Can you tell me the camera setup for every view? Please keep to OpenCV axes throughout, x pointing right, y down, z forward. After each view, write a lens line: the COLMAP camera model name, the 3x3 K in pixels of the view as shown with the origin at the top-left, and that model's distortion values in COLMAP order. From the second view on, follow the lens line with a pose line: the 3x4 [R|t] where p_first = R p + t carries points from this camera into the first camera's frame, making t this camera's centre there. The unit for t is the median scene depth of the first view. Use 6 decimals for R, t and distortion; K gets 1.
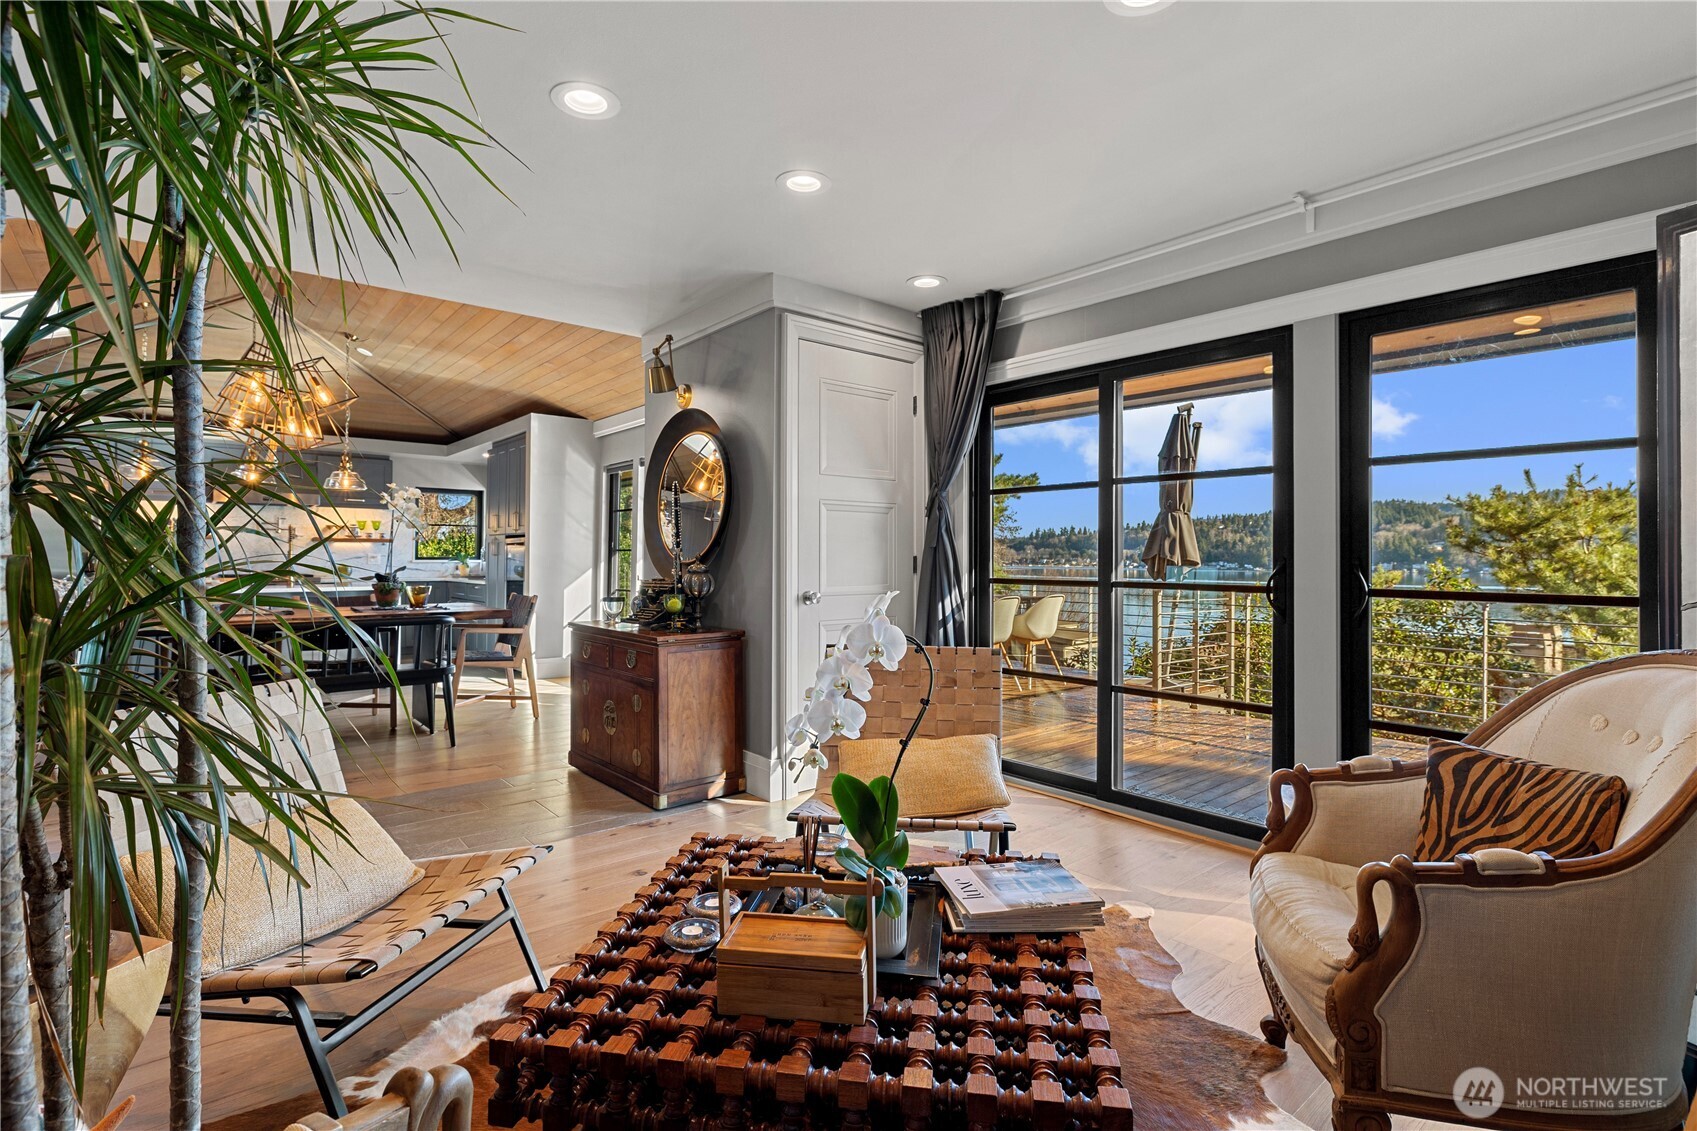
lens RADIAL K [[815.6, 0, 843.9], [0, 815.6, 553.5], [0, 0, 1]] dist [-0.004544, -0.000206]
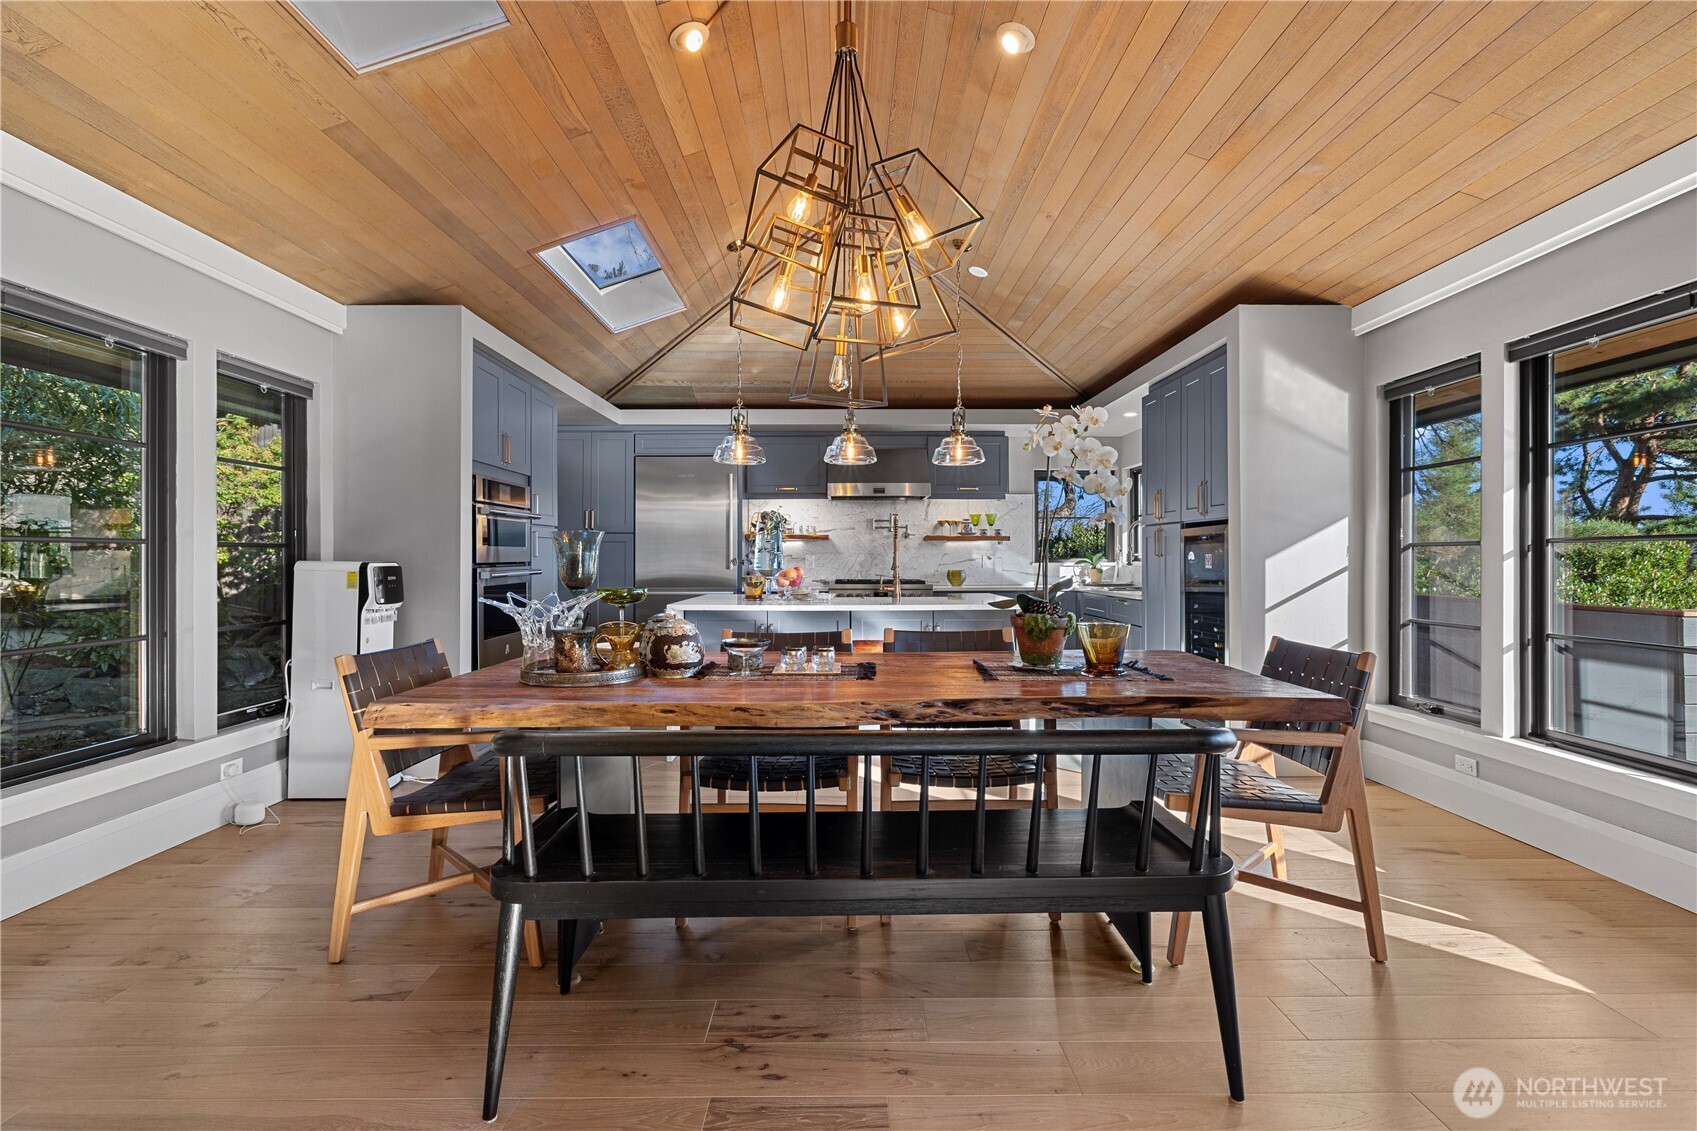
lens RADIAL K [[743.5, 0, 848.1], [0, 743.5, 558.8], [0, 0, 1]] dist [-0.000747, 0.000059]
pose [[0.769265, -0.007375, -0.638887, -0.254183], [0.010445, 0.999945, 0.001034, 0.001868], [0.638844, -0.007469, 0.769300, 0.409949]]
